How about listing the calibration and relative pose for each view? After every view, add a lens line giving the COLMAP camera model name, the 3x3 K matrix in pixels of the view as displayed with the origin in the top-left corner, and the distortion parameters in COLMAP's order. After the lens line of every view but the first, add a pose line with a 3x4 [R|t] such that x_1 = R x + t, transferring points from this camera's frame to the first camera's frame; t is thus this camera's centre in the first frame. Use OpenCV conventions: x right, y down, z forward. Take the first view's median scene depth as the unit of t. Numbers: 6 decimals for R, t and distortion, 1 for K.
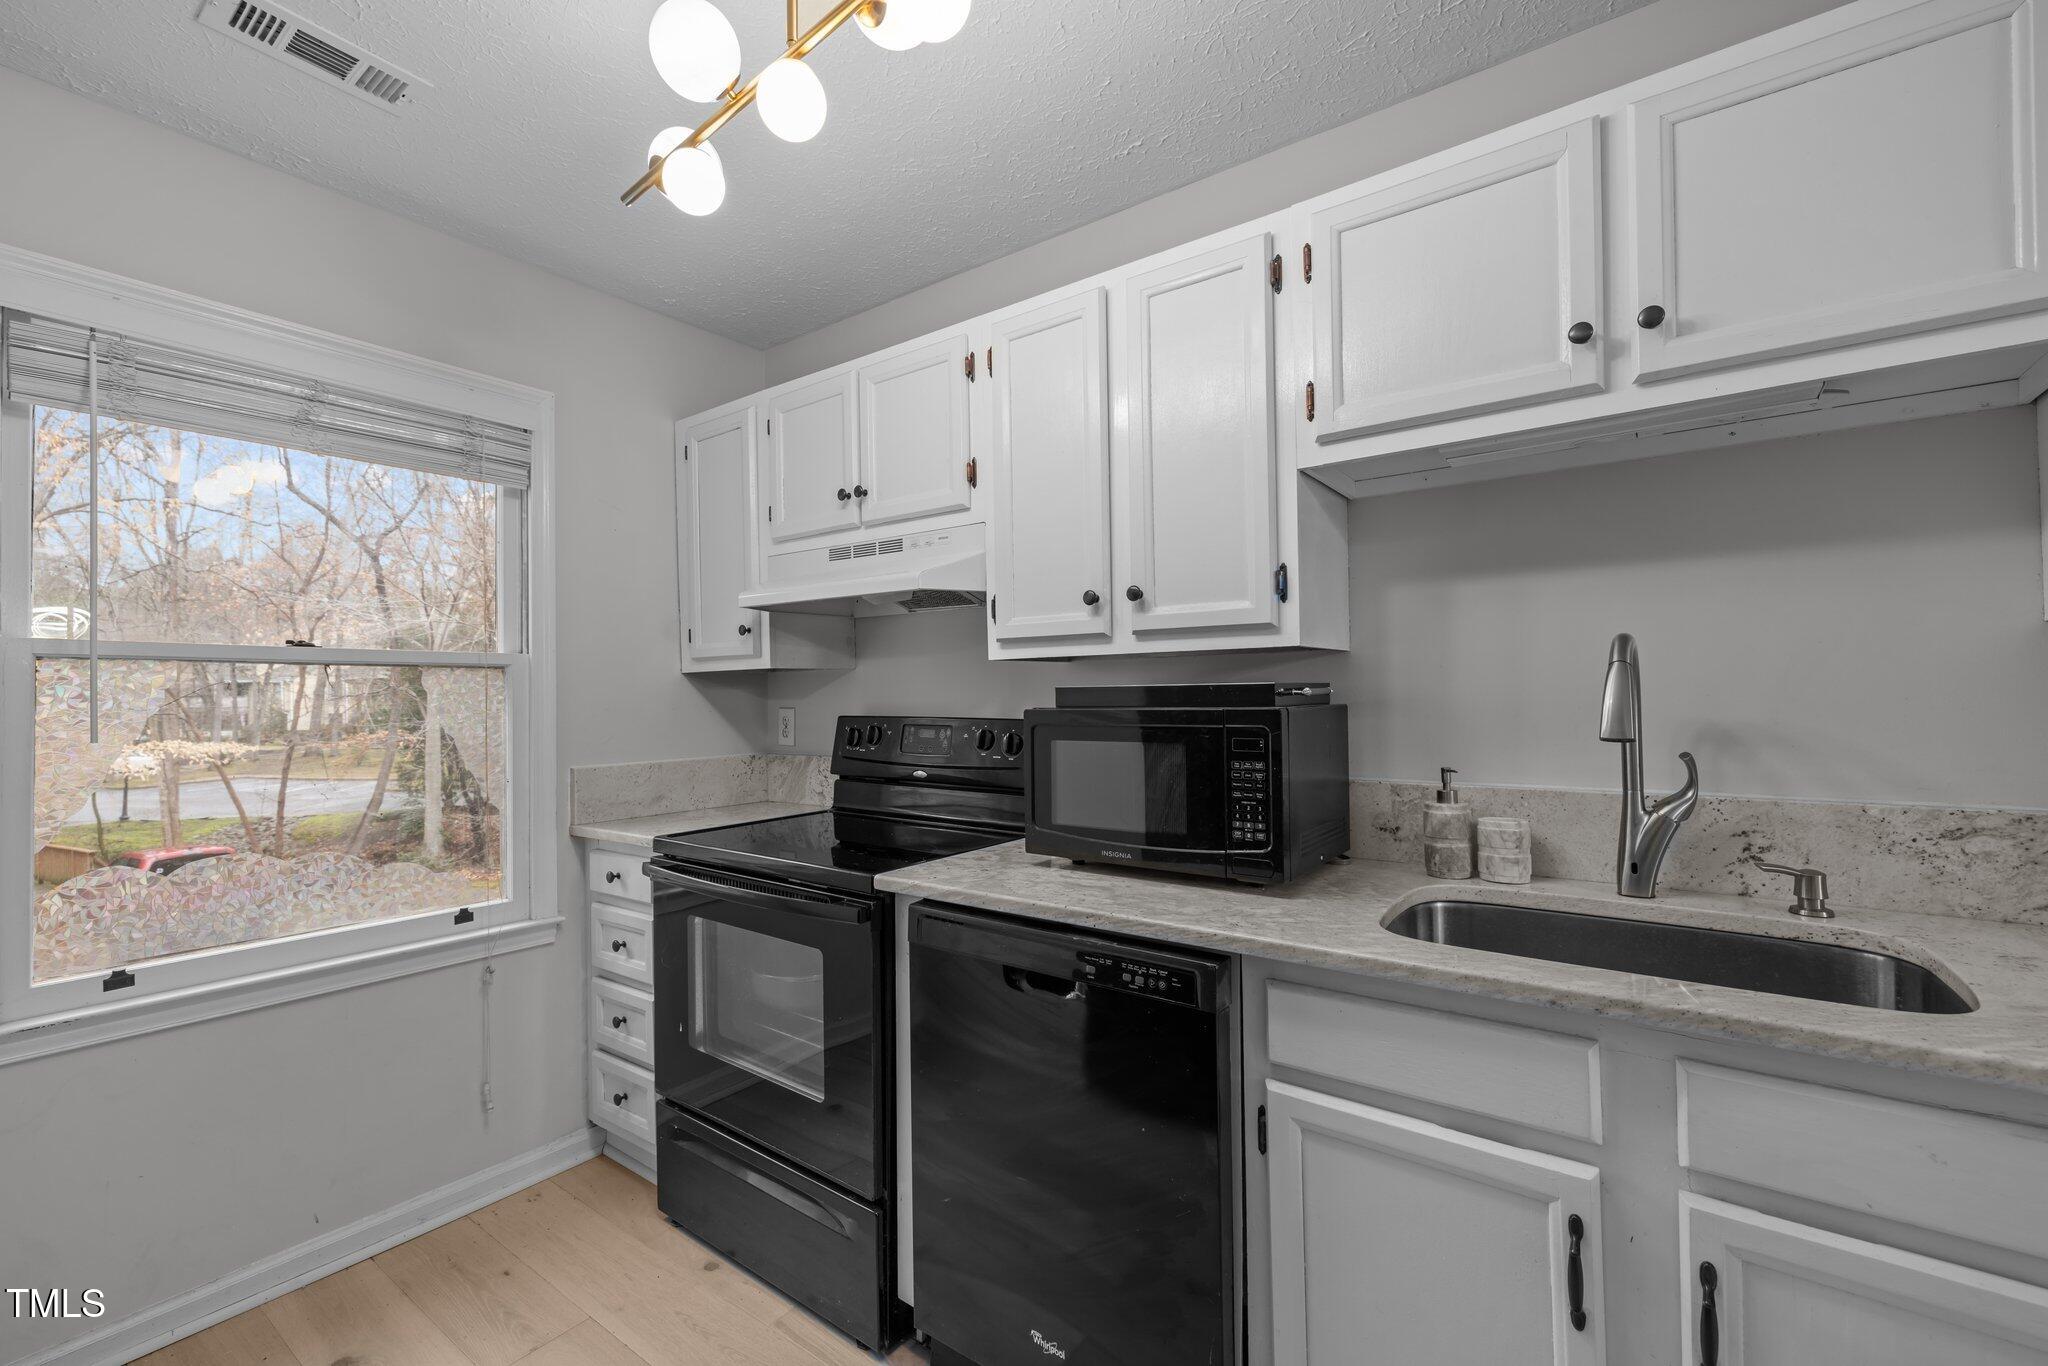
lens RADIAL K [[856.4, 0, 1035.0], [0, 856.4, 691.1], [0, 0, 1]] dist [-0.002490, -0.000166]
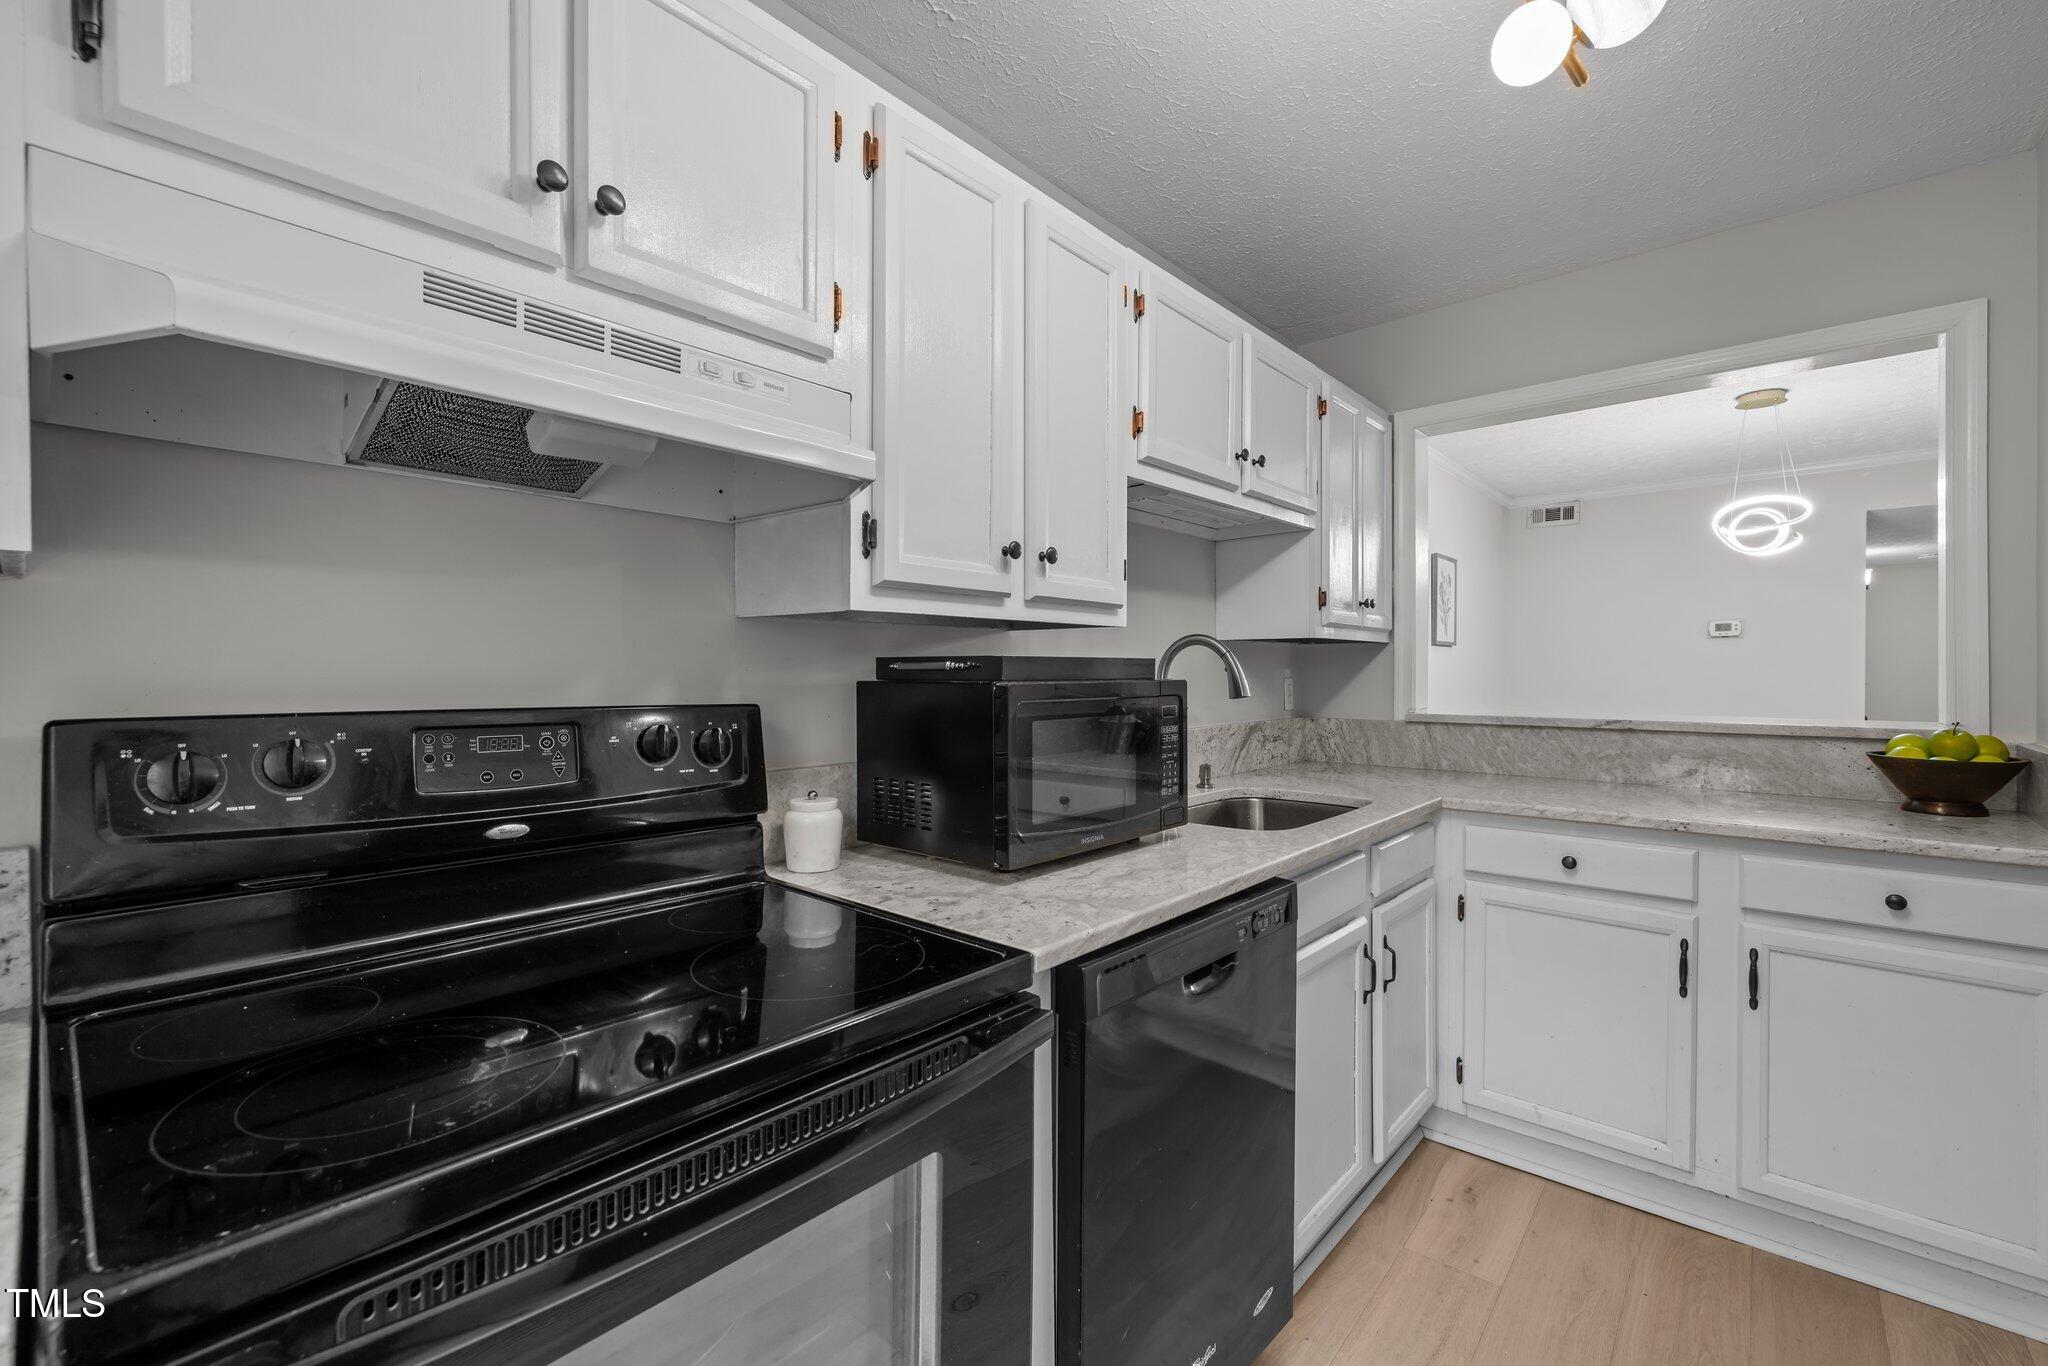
lens RADIAL K [[856.4, 0, 1039.2], [0, 856.4, 672.9], [0, 0, 1]] dist [-0.002490, -0.000166]
pose [[0.084534, 0.007710, 0.996391, -0.900841], [-0.007227, 0.999949, -0.007125, 0.019496], [-0.996394, -0.006599, 0.084585, 1.059354]]
